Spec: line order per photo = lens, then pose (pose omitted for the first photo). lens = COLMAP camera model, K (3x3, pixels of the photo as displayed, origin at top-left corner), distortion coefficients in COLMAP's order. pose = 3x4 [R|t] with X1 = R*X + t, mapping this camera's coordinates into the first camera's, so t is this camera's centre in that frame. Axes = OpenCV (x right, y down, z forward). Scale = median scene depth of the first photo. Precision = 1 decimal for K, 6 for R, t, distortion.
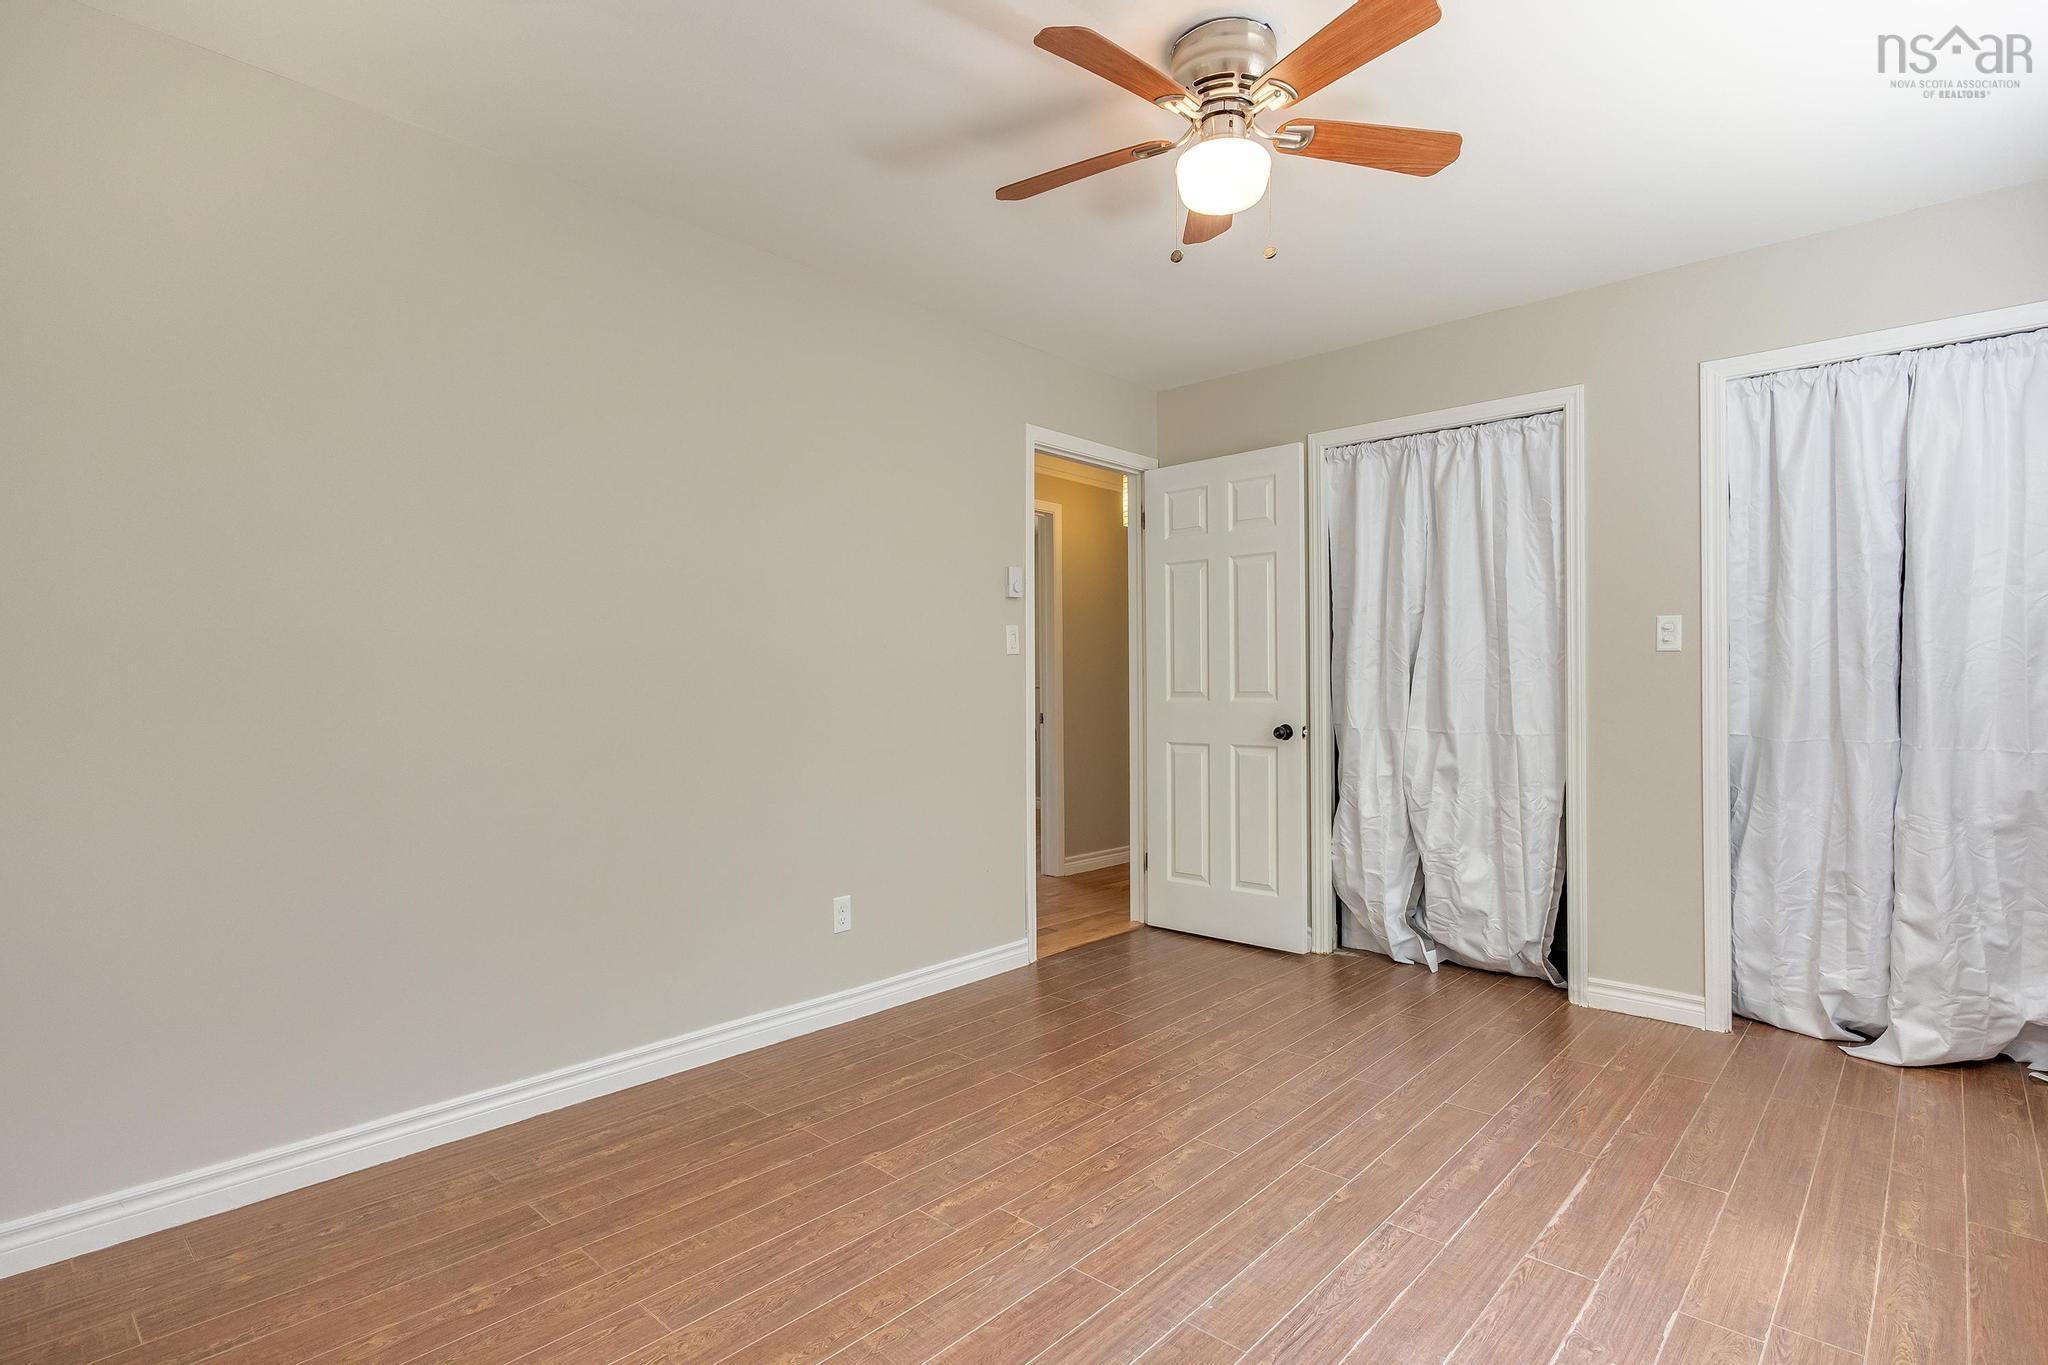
lens RADIAL K [[1012.3, 0, 973.0], [0, 1012.3, 683.8], [0, 0, 1]] dist [-0.001948, 0.001924]
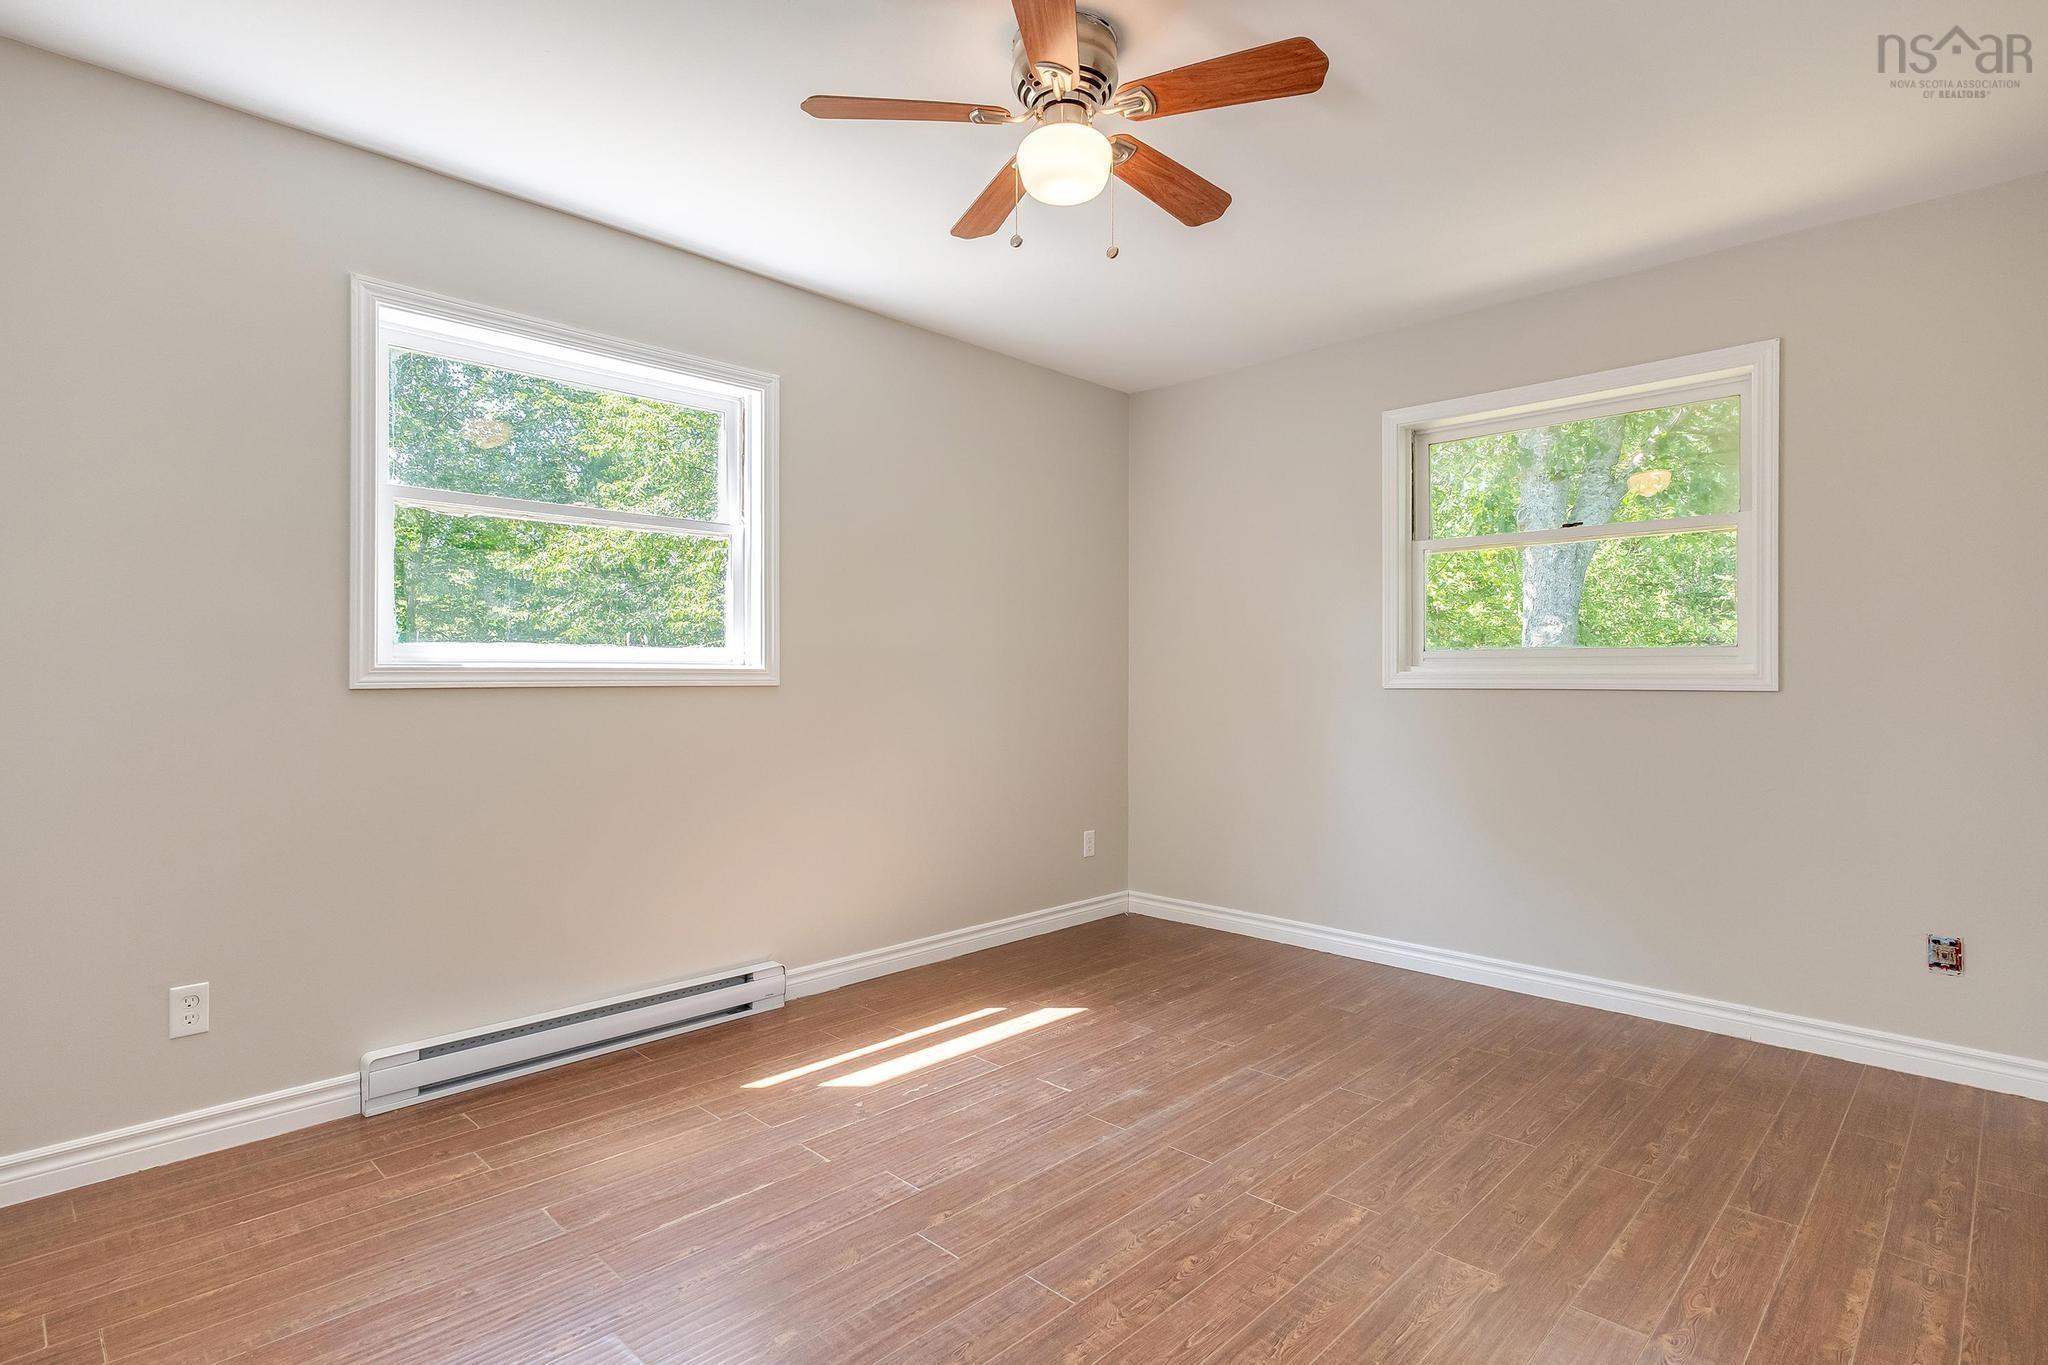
lens RADIAL K [[1012.3, 0, 1021.0], [0, 1012.3, 679.3], [0, 0, 1]] dist [-0.001948, 0.001924]
pose [[-0.999856, 0.001045, -0.016917, 0.269468], [0.000995, 0.999995, 0.002934, -0.000955], [0.016920, 0.002917, -0.999853, 1.721864]]
